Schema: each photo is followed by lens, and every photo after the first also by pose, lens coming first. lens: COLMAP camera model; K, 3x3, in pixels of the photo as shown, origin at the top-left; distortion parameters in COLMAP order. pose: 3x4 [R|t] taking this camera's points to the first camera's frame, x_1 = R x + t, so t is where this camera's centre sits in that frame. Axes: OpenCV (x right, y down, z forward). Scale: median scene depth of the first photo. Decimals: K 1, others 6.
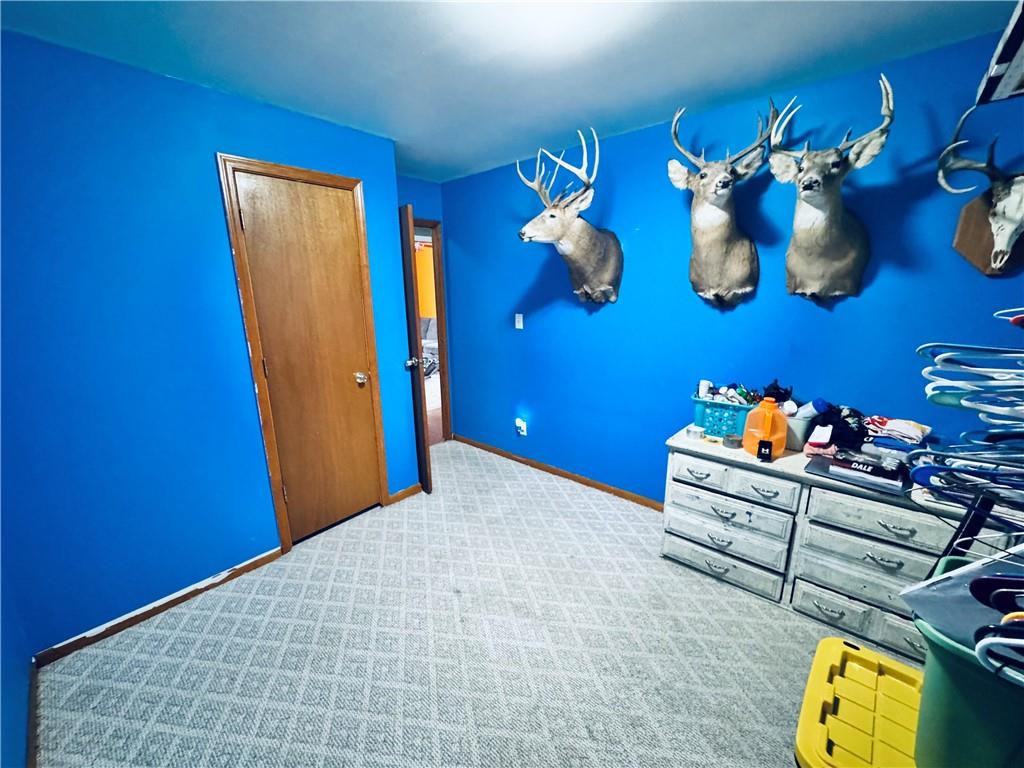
lens RADIAL K [[408.6, 0, 512.0], [0, 408.6, 384.0], [0, 0, 1]] dist [-0.004235, 0.000121]
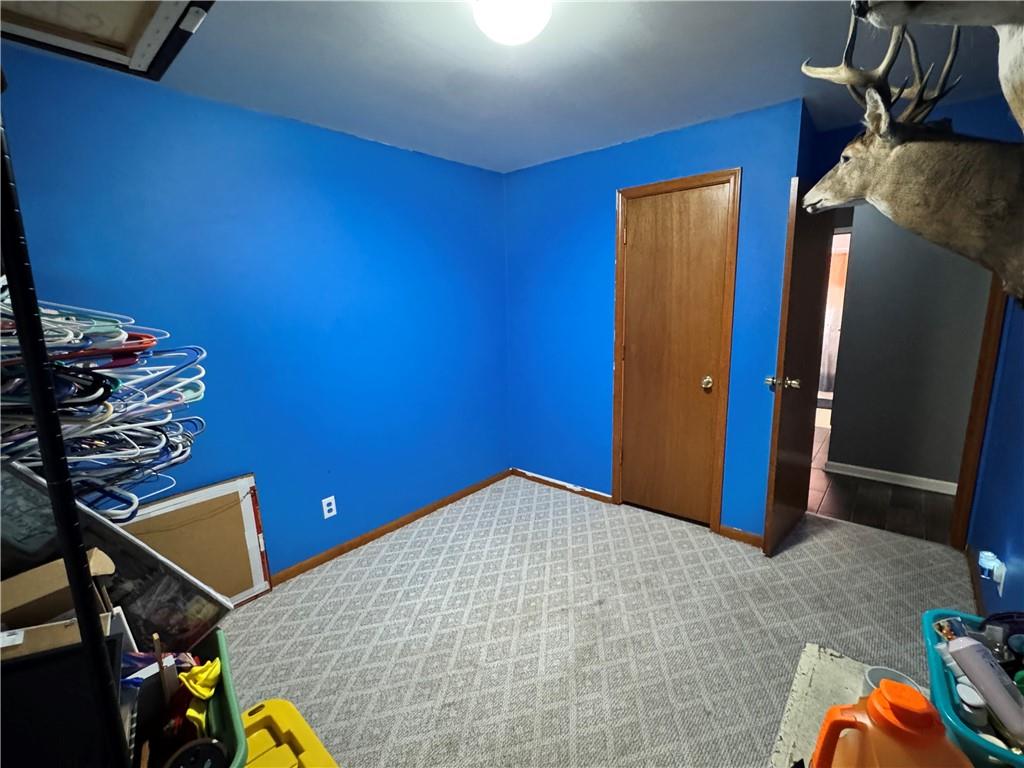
lens RADIAL K [[462.9, 0, 512.0], [0, 462.9, 384.0], [0, 0, 1]] dist [0.000064, 0.000087]
pose [[0.010610, 0.203356, -0.979047, 0.796447], [-0.205969, 0.958551, 0.196867, -0.153298], [0.978501, 0.199564, 0.052056, 0.606592]]
